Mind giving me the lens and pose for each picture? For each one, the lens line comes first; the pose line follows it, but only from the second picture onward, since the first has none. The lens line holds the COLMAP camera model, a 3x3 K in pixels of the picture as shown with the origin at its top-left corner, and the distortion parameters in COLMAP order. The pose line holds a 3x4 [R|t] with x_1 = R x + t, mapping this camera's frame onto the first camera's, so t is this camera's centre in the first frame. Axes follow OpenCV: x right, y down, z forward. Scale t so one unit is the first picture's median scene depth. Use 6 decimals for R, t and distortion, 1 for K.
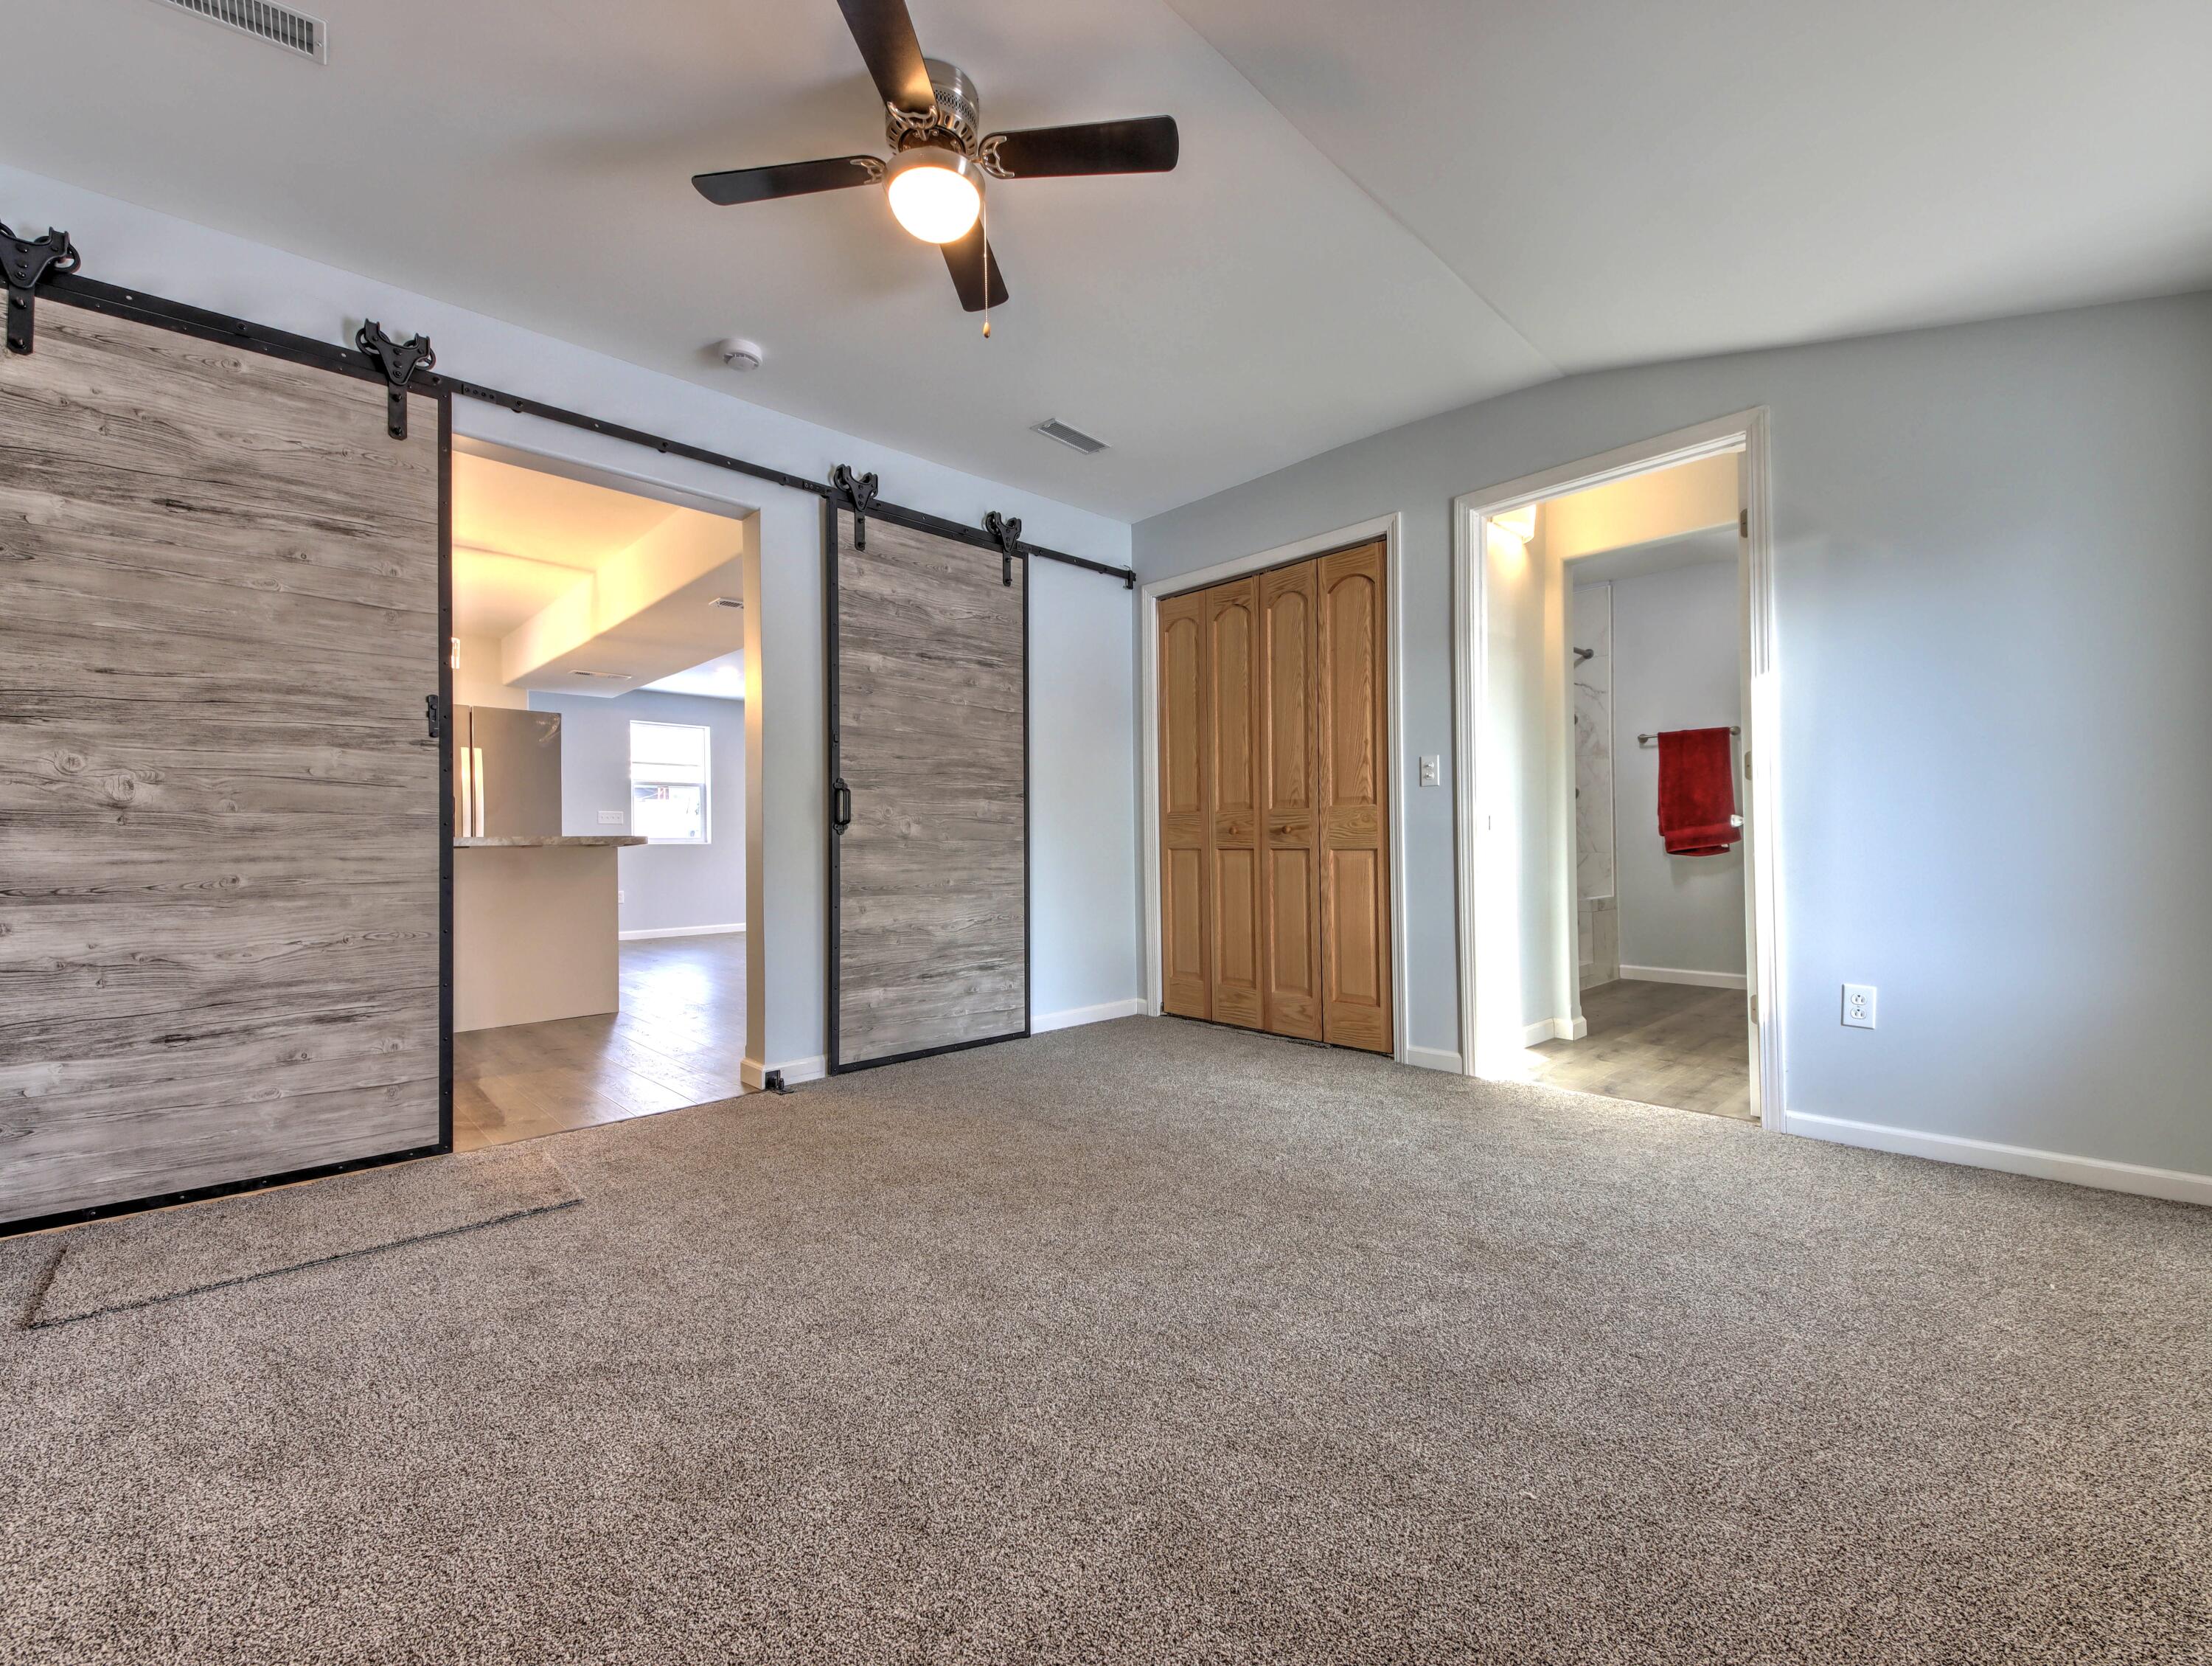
lens RADIAL K [[902.5, 0, 1106.0], [0, 902.5, 833.0], [0, 0, 1]] dist [0.000714, -0.000145]
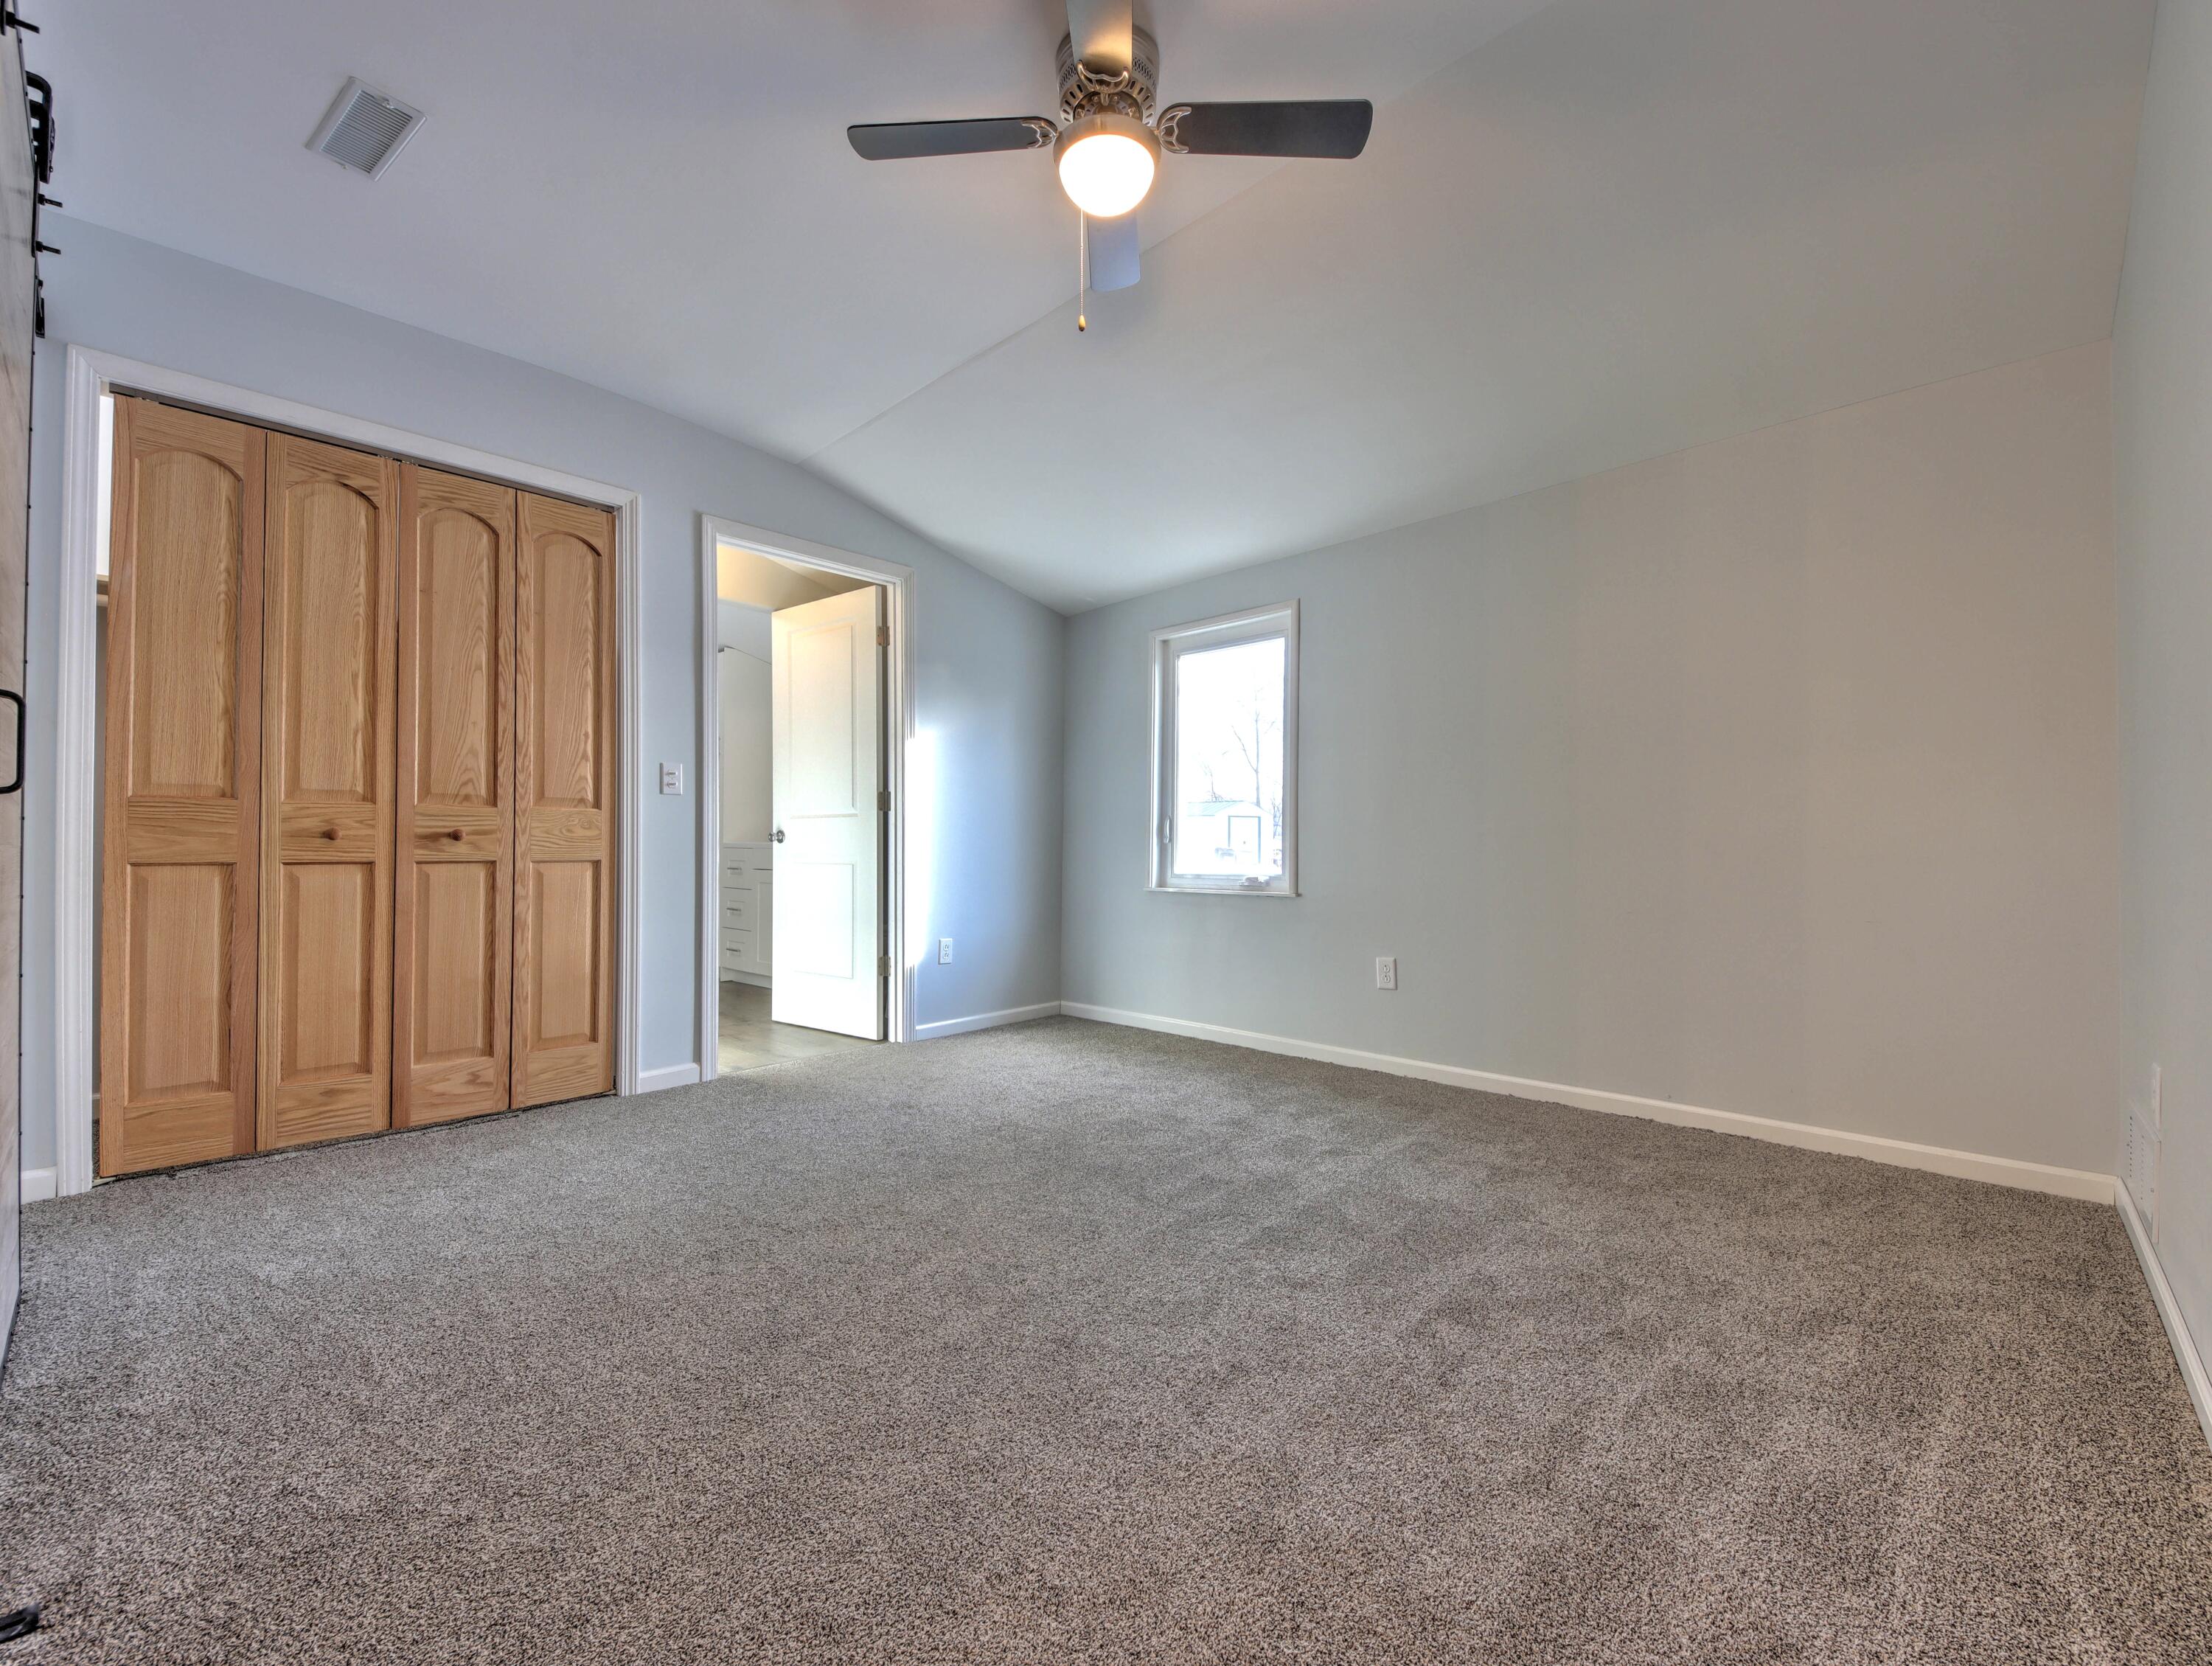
lens RADIAL K [[902.5, 0, 1106.0], [0, 902.5, 833.0], [0, 0, 1]] dist [0.000714, -0.000145]
pose [[-0.050599, 0.025873, 0.998384, -0.568950], [-0.006145, 0.999637, -0.026216, 0.010915], [-0.998700, -0.007461, -0.050422, 0.529600]]
